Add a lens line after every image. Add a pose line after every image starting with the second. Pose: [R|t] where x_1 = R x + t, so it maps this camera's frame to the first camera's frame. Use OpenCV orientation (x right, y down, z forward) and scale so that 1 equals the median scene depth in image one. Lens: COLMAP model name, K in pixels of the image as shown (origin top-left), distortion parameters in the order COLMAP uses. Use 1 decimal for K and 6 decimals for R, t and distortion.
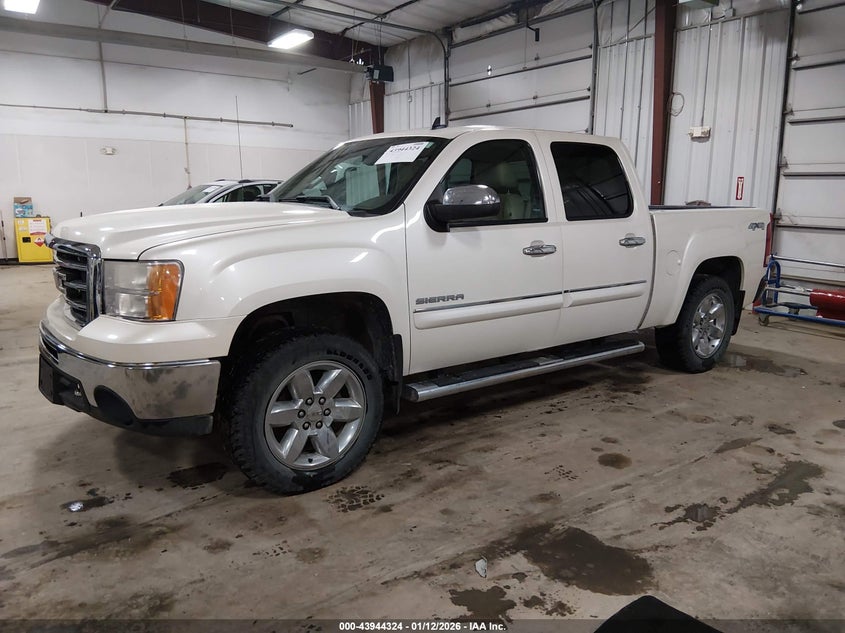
lens RADIAL K [[635.3, 0, 422.5], [0, 635.3, 316.5], [0, 0, 1]] dist [0.065982, -0.136800]
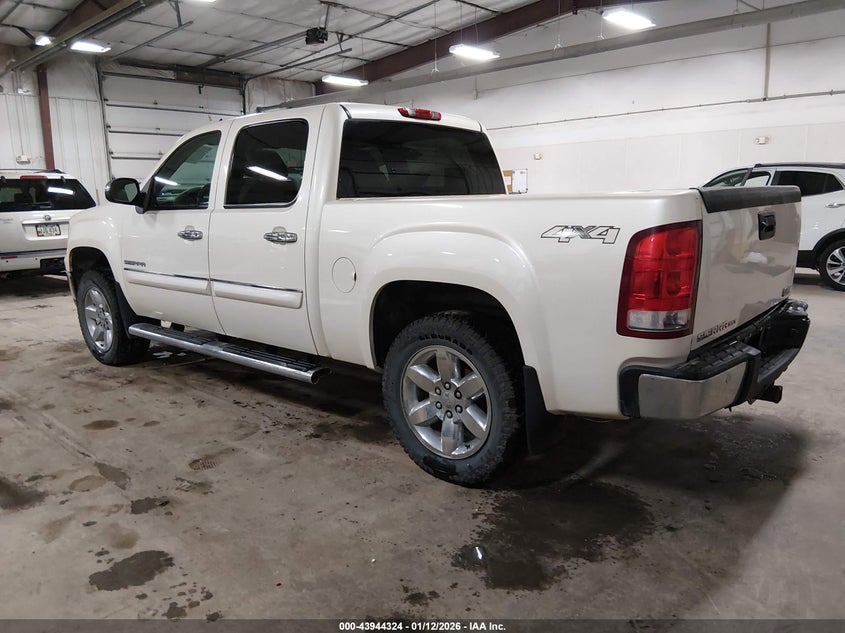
lens RADIAL K [[644.5, 0, 424.9], [0, 644.5, 300.8], [0, 0, 1]] dist [0.077696, -0.141567]
pose [[0.204809, 0.144514, -0.968075, 1.231412], [-0.161268, 0.980506, 0.112251, -0.166952], [0.965425, 0.133129, 0.224122, 1.055498]]
